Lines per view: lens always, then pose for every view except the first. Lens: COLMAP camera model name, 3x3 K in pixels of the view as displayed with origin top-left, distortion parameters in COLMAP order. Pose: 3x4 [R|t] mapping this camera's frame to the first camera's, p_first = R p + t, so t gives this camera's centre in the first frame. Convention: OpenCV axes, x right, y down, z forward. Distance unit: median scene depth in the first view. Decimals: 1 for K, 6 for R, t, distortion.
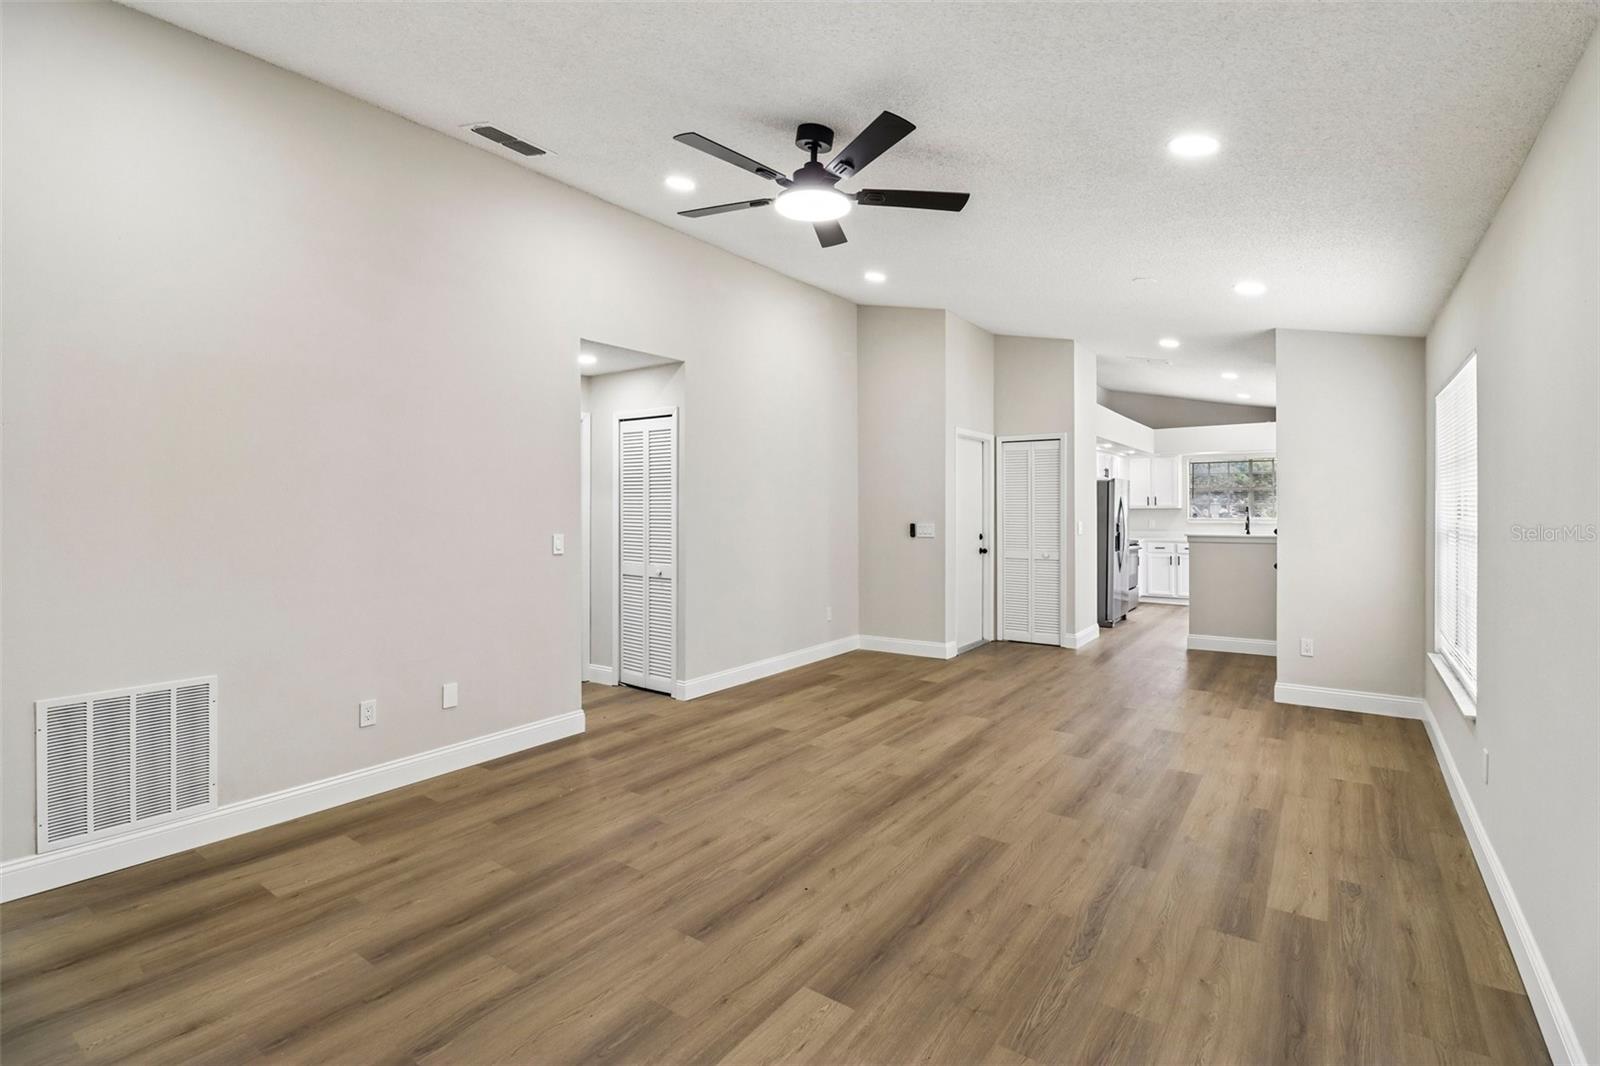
lens RADIAL K [[744.4, 0, 798.7], [0, 744.4, 509.3], [0, 0, 1]] dist [-0.003393, -0.000561]
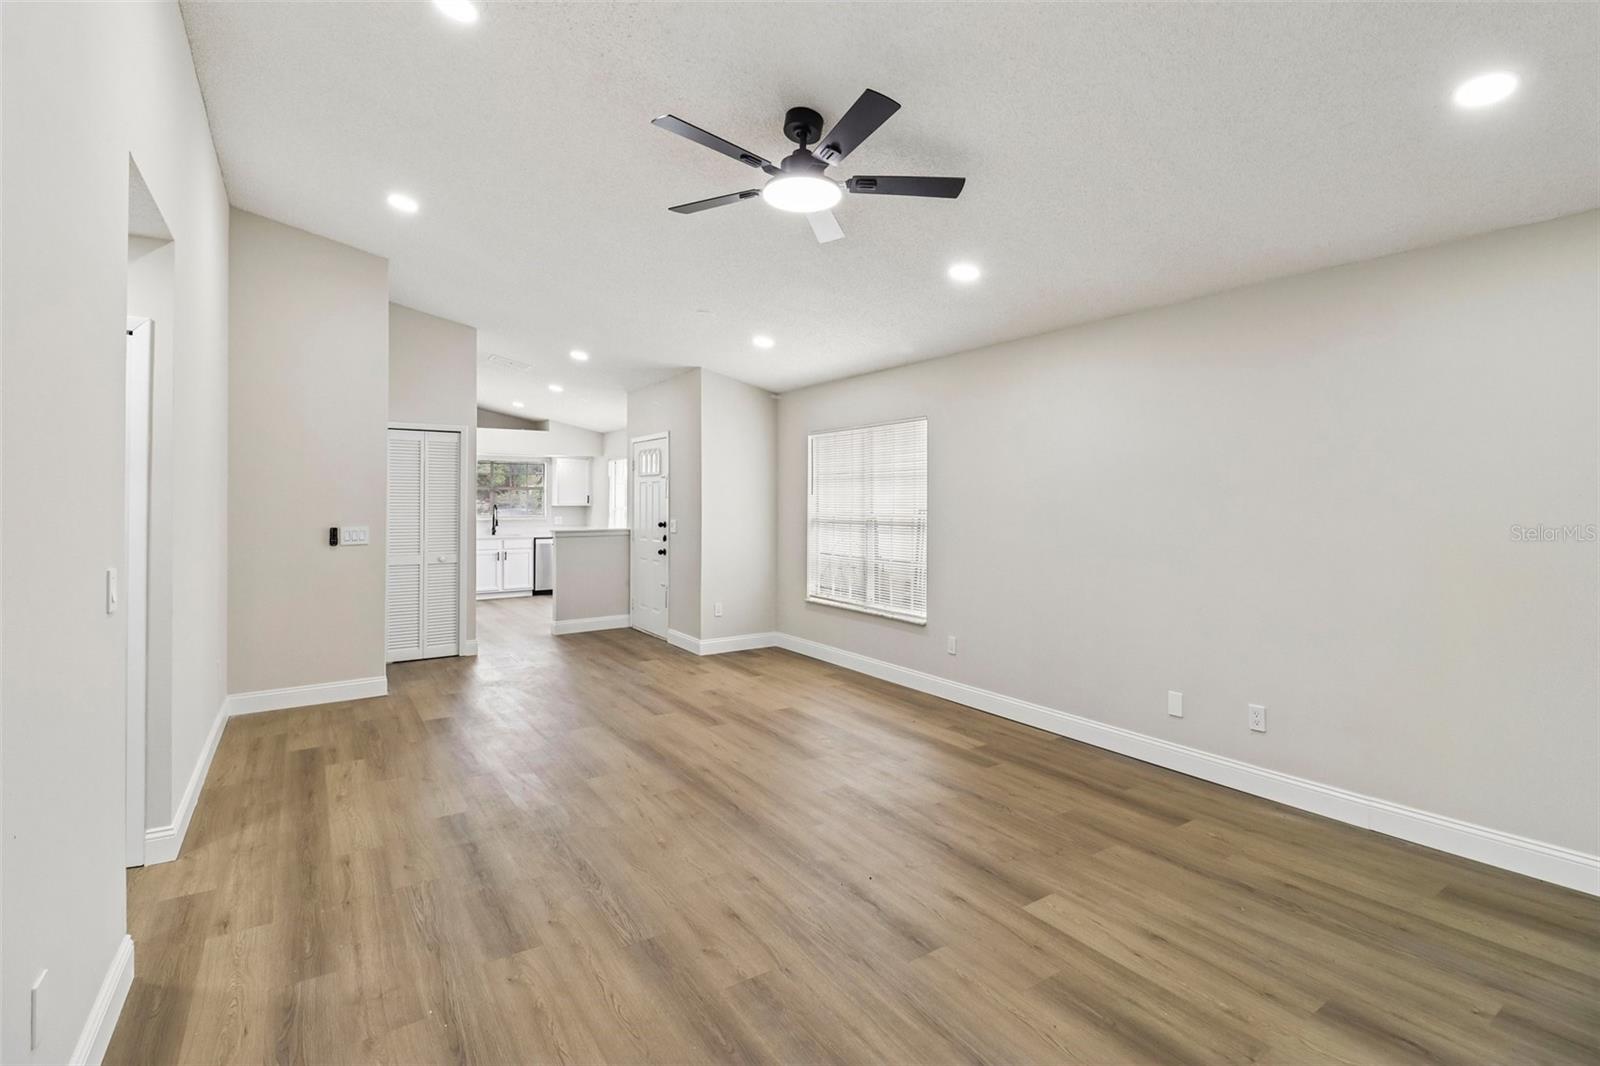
lens RADIAL K [[744.5, 0, 800.9], [0, 744.5, 492.2], [0, 0, 1]] dist [-0.000342, -0.000209]
pose [[0.348123, 0.012503, 0.937366, -0.757292], [0.002257, 0.999897, -0.014175, -0.011199], [-0.937446, 0.007050, 0.348058, 0.545788]]
